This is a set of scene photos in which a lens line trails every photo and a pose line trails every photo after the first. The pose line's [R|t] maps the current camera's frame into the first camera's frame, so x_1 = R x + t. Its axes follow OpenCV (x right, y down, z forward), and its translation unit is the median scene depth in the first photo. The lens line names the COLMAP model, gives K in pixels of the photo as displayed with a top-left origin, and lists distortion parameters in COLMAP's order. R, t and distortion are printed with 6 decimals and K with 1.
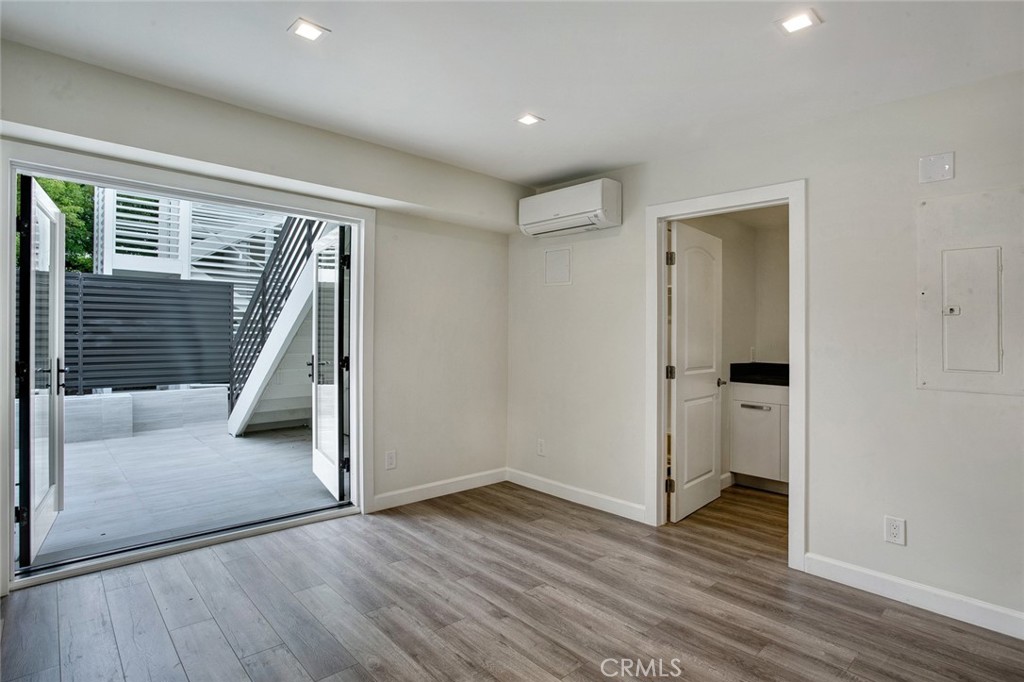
lens RADIAL K [[520.0, 0, 512.0], [0, 520.0, 341.0], [0, 0, 1]] dist [-0.003655, -0.000409]
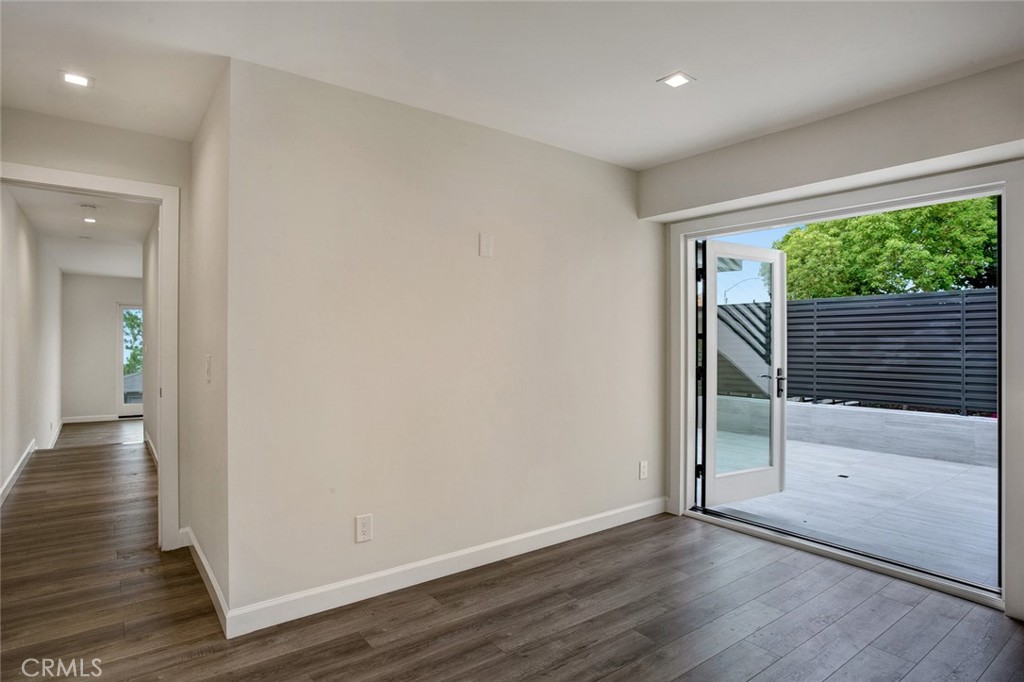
lens RADIAL K [[543.8, 0, 508.0], [0, 543.8, 356.7], [0, 0, 1]] dist [0.000833, 0.000133]
pose [[-0.094793, 0.001202, -0.995496, 0.492944], [-0.015155, 0.999882, 0.002650, 0.007996], [0.995382, 0.015338, -0.094764, 0.438658]]
